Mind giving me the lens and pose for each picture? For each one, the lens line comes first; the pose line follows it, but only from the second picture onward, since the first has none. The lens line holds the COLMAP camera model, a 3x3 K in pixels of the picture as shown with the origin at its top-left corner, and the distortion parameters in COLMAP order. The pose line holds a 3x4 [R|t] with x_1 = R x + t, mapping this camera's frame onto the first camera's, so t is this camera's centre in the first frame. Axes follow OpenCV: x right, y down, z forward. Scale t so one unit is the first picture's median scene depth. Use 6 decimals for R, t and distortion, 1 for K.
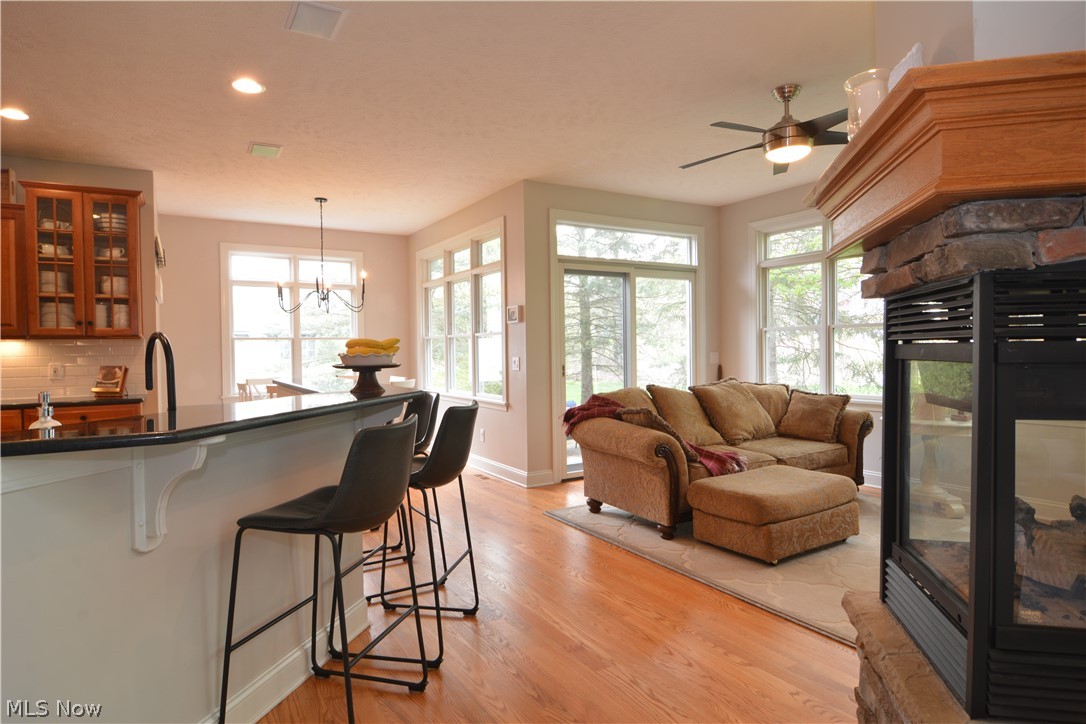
lens RADIAL K [[607.9, 0, 524.2], [0, 607.9, 357.5], [0, 0, 1]] dist [-0.000731, 0.000780]
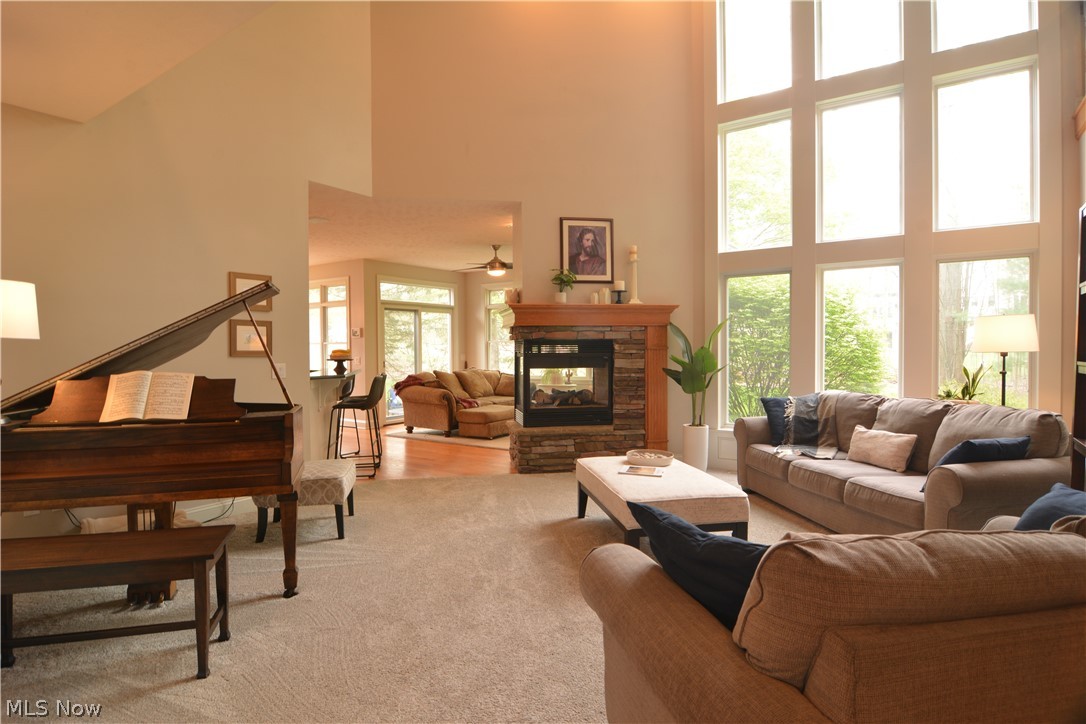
lens RADIAL K [[582.0, 0, 530.2], [0, 582.0, 359.8], [0, 0, 1]] dist [-0.006607, -0.001081]
pose [[0.904672, -0.002239, 0.426103, -0.329169], [0.001439, 0.999997, 0.002199, 0.006185], [-0.426107, -0.001376, 0.904672, -0.877294]]
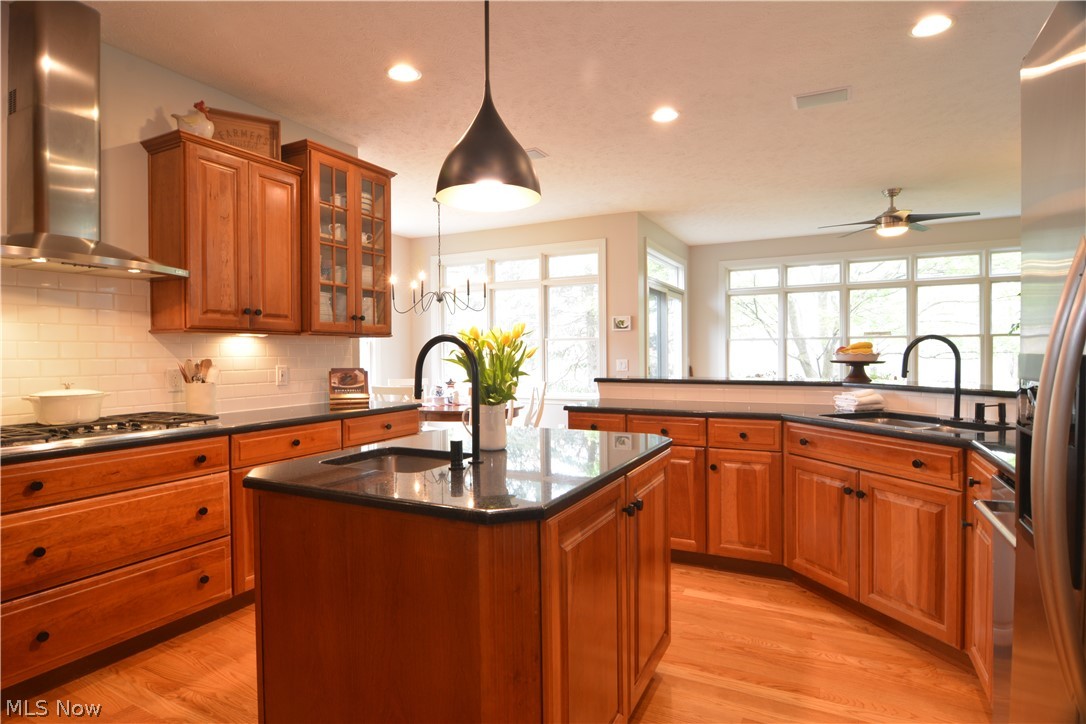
lens RADIAL K [[585.4, 0, 543.0], [0, 585.4, 362.0], [0, 0, 1]] dist [-0.002740, -0.000804]
pose [[0.842229, -0.000951, 0.539120, -0.881902], [0.003476, 0.999987, -0.003667, 0.009131], [-0.539109, 0.004963, 0.842221, 0.150618]]
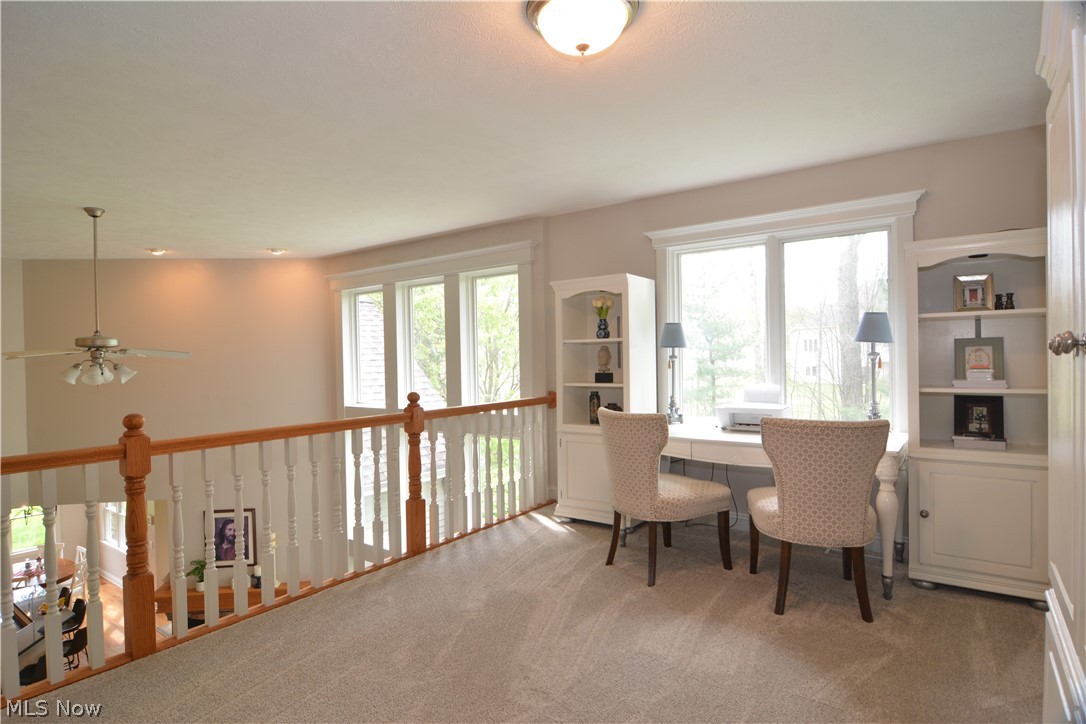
lens RADIAL K [[582.0, 0, 530.2], [0, 582.0, 359.8], [0, 0, 1]] dist [-0.006607, -0.001081]
pose [[0.925584, -0.012296, 0.378342, 0.496825], [0.015457, 0.999866, -0.005321, -0.671062], [-0.378226, 0.010773, 0.925650, -1.410279]]
